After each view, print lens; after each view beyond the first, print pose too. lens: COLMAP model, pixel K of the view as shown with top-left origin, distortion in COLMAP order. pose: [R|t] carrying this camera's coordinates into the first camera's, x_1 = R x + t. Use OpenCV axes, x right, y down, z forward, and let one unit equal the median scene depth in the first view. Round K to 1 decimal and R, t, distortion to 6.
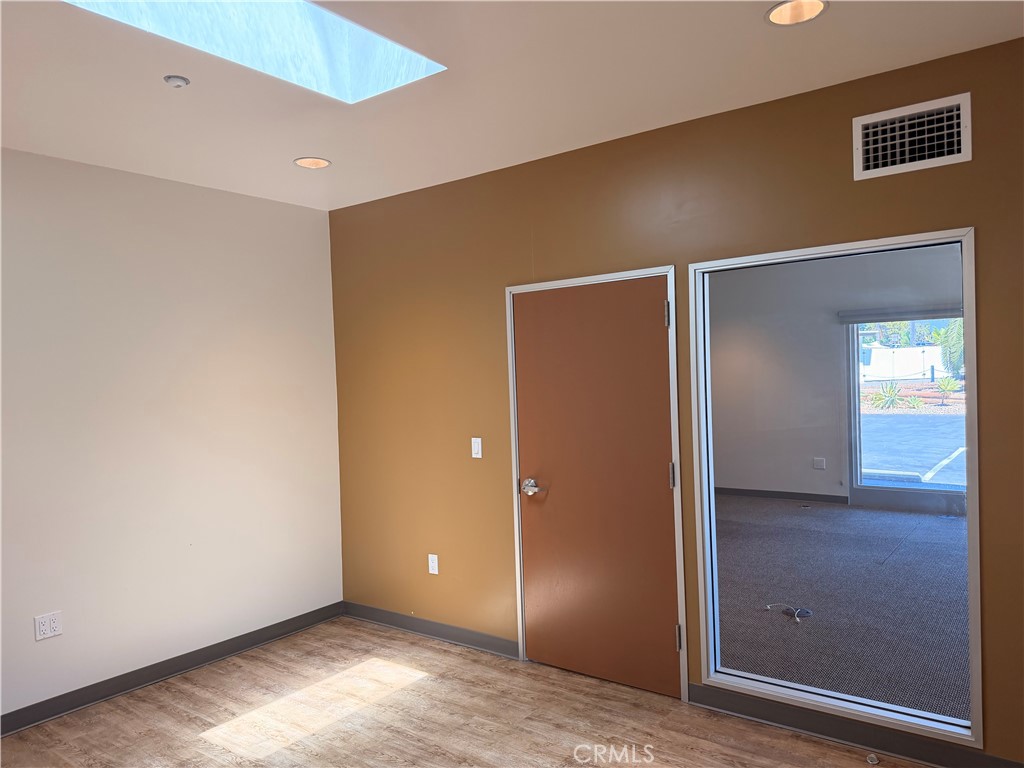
lens RADIAL K [[727.6, 0, 512.0], [0, 727.6, 384.0], [0, 0, 1]] dist [0.032920, -0.029485]
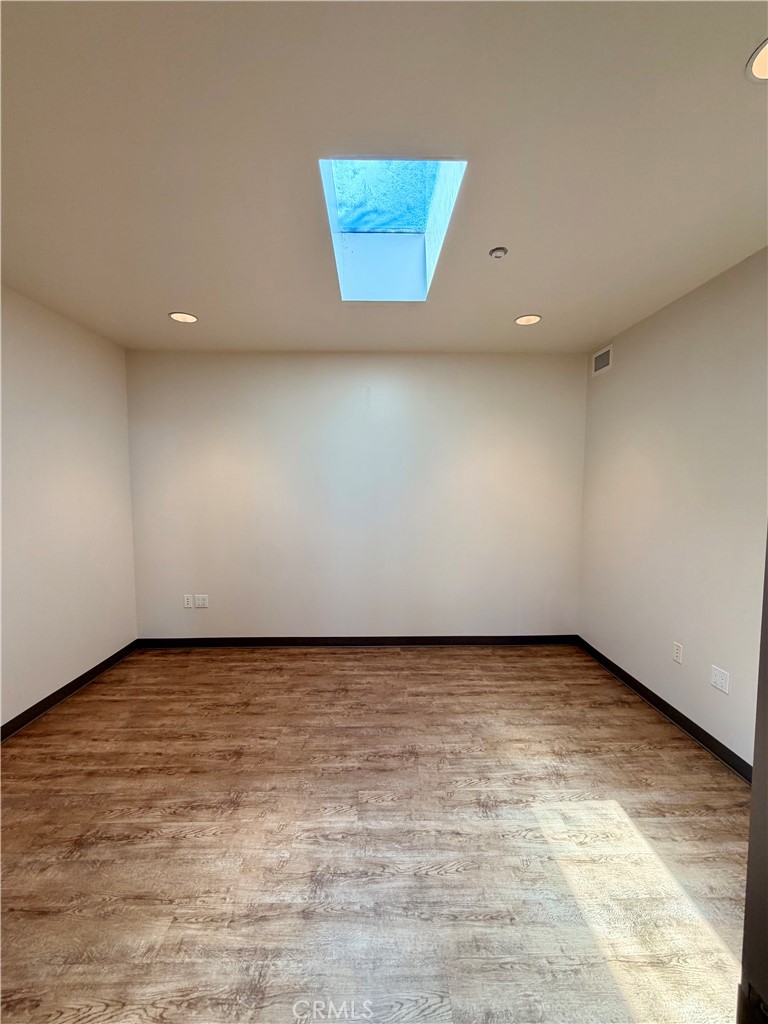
lens RADIAL K [[408.8, 0, 385.6], [0, 408.8, 507.9], [0, 0, 1]] dist [0.007334, -0.000059]
pose [[-0.778911, 0.077610, -0.622314, 0.164762], [0.017943, 0.994665, 0.101589, -0.017882], [0.626878, 0.067963, -0.776147, 1.128886]]
